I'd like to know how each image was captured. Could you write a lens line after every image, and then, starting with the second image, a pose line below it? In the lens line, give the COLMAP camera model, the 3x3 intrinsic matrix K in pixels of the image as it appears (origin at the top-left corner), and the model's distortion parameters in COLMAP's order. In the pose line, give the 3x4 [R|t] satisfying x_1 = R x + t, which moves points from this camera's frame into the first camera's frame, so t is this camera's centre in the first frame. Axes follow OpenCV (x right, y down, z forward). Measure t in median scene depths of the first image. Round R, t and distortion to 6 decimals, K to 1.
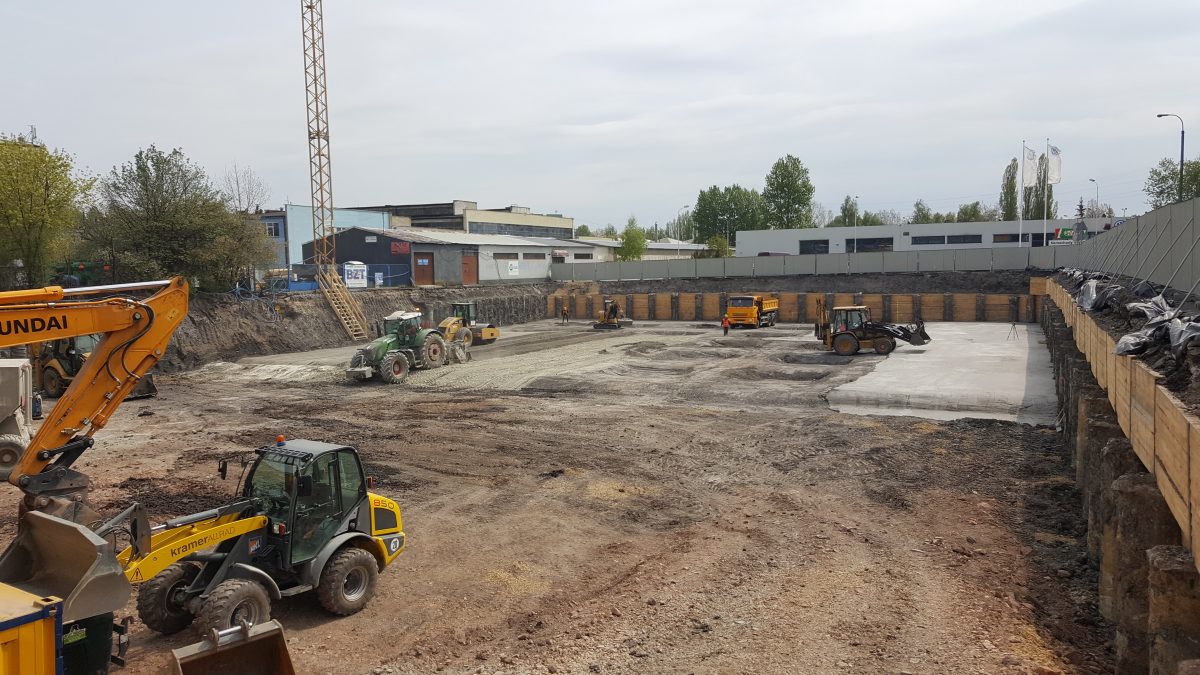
lens RADIAL K [[929.7, 0, 568.5], [0, 929.7, 352.2], [0, 0, 1]] dist [0.149512, -0.293066]
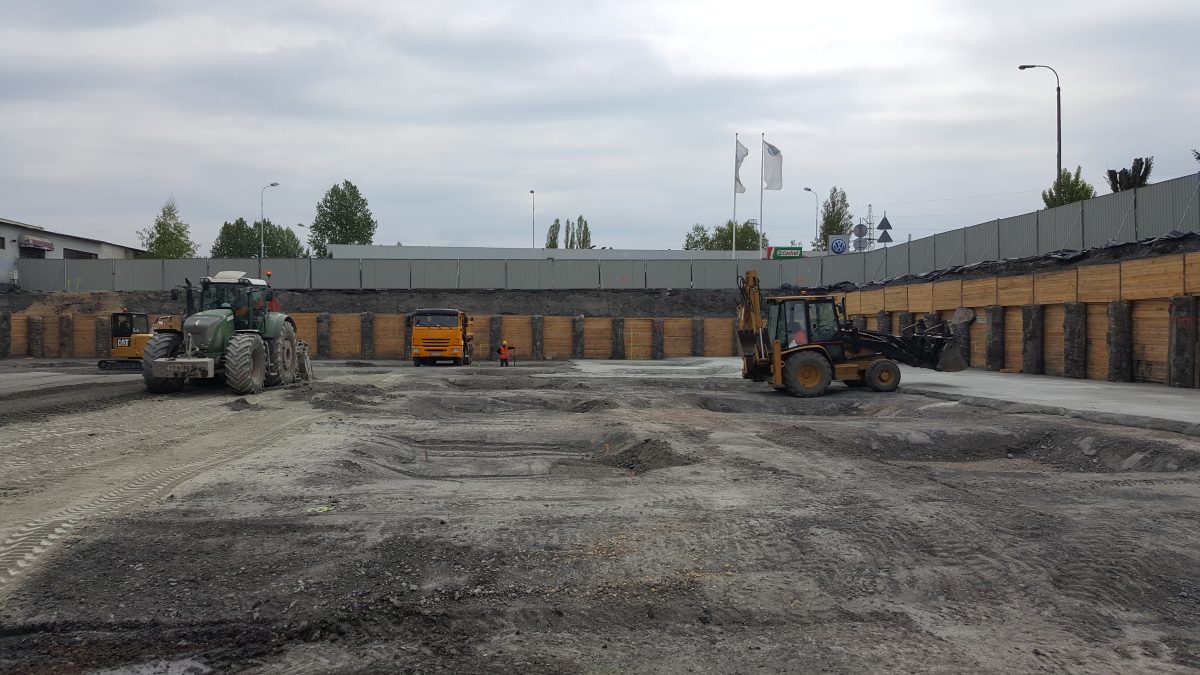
lens RADIAL K [[931.5, 0, 600.0], [0, 931.5, 337.5], [0, 0, 1]] dist [0.145086, -0.245471]
pose [[0.840953, 0.014334, 0.540919, -0.037661], [0.033426, 0.996364, -0.078369, 0.004947], [-0.540075, 0.083985, 0.837416, 0.438182]]
